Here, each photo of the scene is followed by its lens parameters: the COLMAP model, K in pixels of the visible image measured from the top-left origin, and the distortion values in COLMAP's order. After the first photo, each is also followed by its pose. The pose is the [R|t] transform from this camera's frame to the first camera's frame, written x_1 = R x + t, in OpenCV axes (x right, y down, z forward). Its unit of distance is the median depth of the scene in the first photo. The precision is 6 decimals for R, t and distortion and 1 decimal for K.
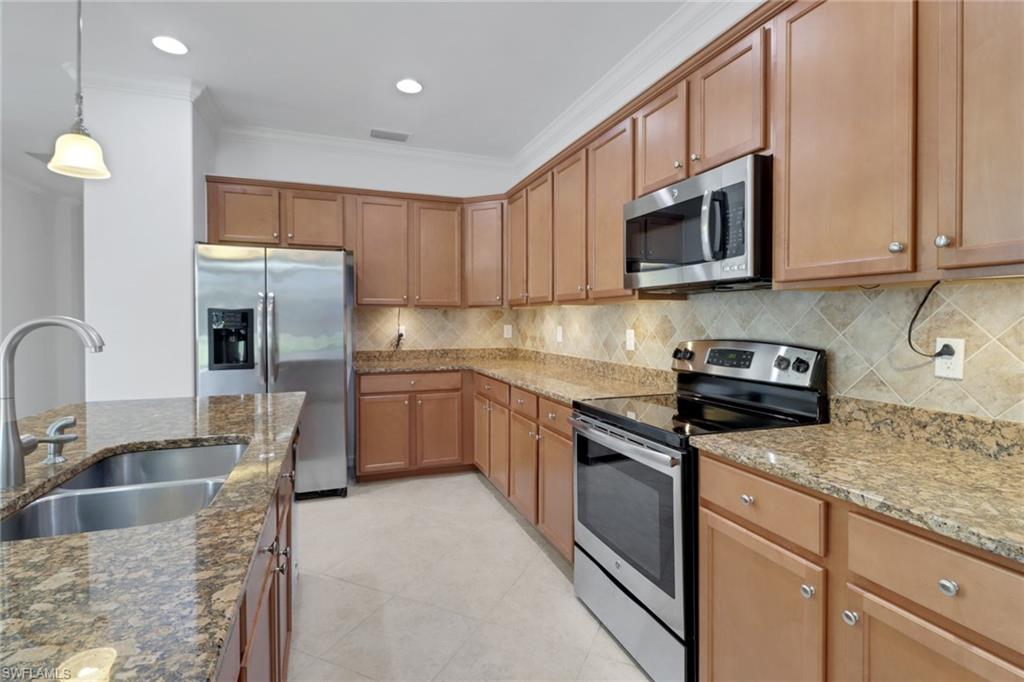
lens RADIAL K [[488.1, 0, 511.8], [0, 488.1, 321.9], [0, 0, 1]] dist [-0.000916, -0.000158]
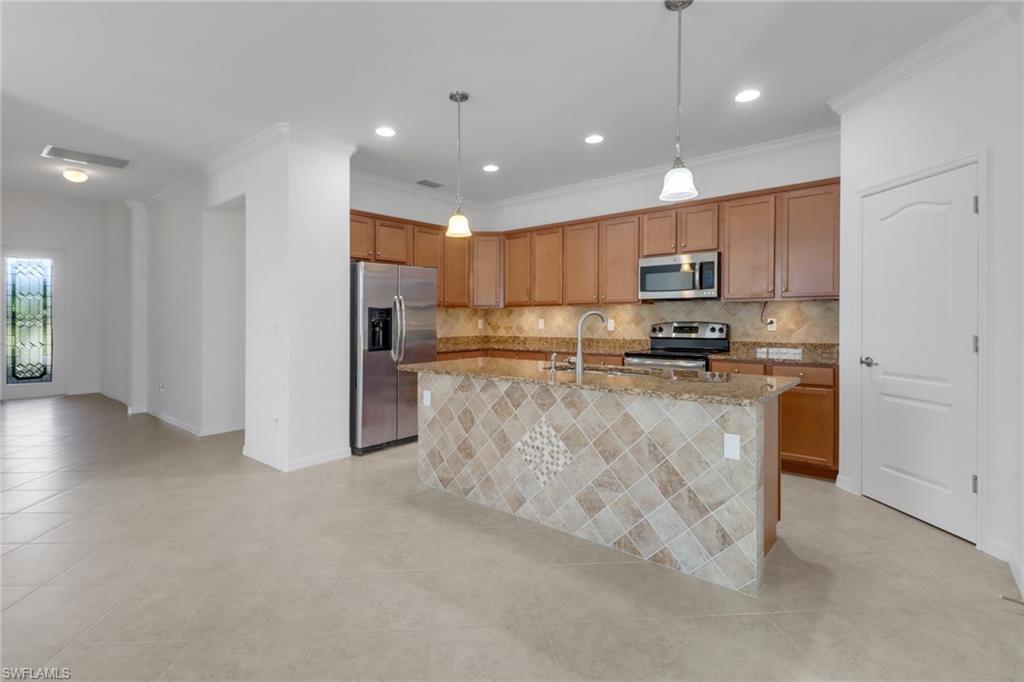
lens RADIAL K [[508.8, 0, 477.8], [0, 508.8, 343.0], [0, 0, 1]] dist [0.035357, 0.000003]
pose [[0.889221, -0.025294, 0.456777, -1.407315], [0.006679, 0.999082, 0.042322, 0.024337], [-0.457428, -0.034583, 0.888574, -0.659579]]
